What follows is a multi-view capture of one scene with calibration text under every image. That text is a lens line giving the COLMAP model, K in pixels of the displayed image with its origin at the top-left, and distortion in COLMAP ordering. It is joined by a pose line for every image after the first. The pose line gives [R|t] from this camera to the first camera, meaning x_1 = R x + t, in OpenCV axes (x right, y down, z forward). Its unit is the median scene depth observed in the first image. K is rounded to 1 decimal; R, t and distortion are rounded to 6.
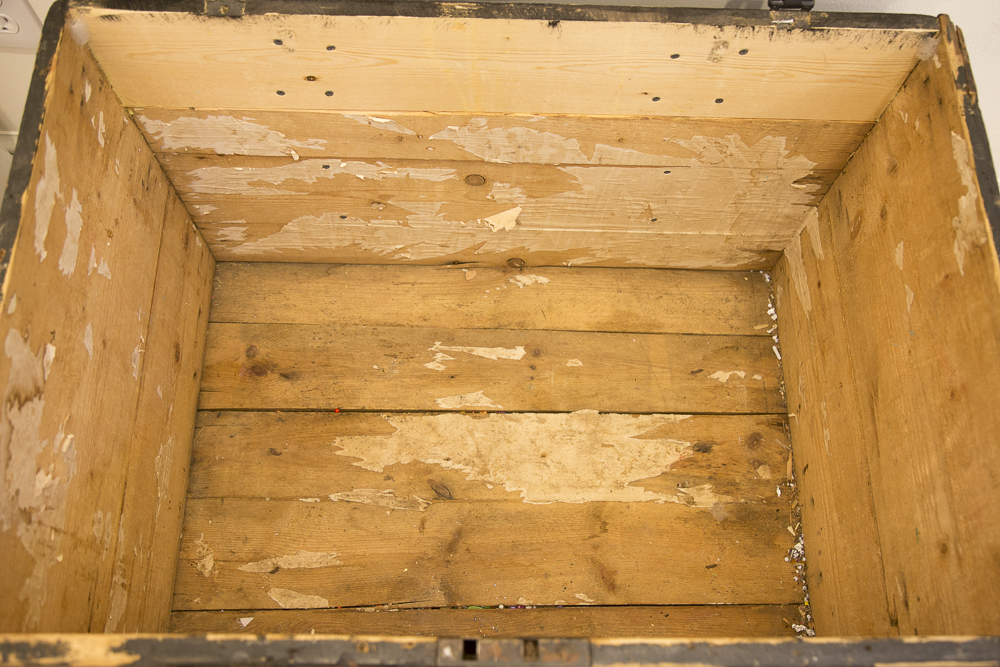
lens RADIAL K [[907.5, 0, 501.6], [0, 907.5, 334.7], [0, 0, 1]] dist [-0.005401, 0.000000]
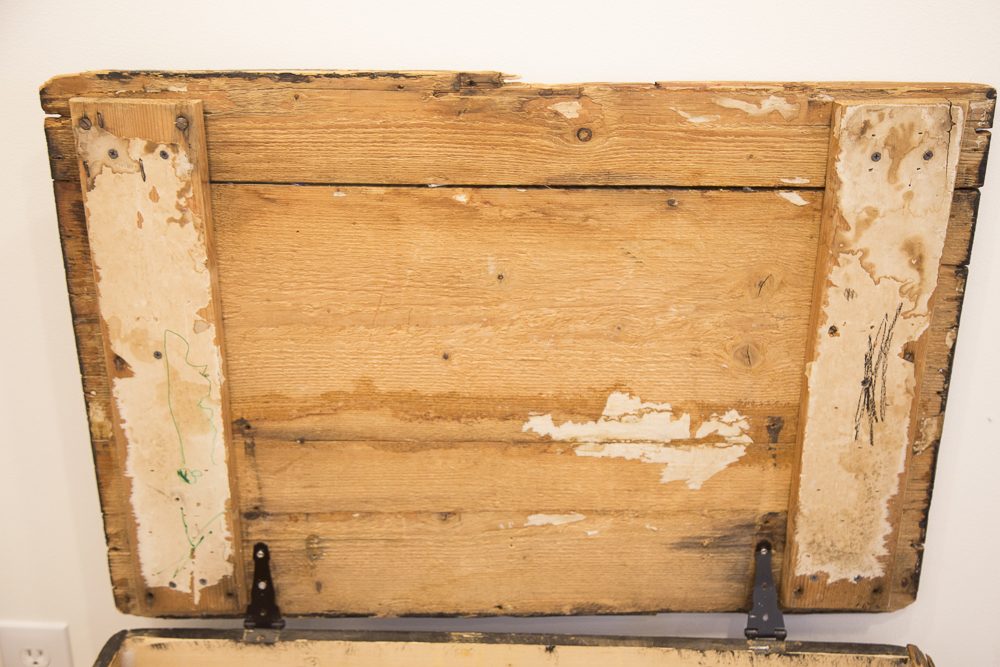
lens RADIAL K [[1319.4, 0, 493.2], [0, 1319.4, 340.1], [0, 0, 1]] dist [0.119961, 0.000000]
pose [[0.998183, -0.019791, -0.056916, 0.087759], [-0.025039, 0.722906, -0.690493, 0.512555], [0.054810, 0.690663, 0.721097, -0.444895]]
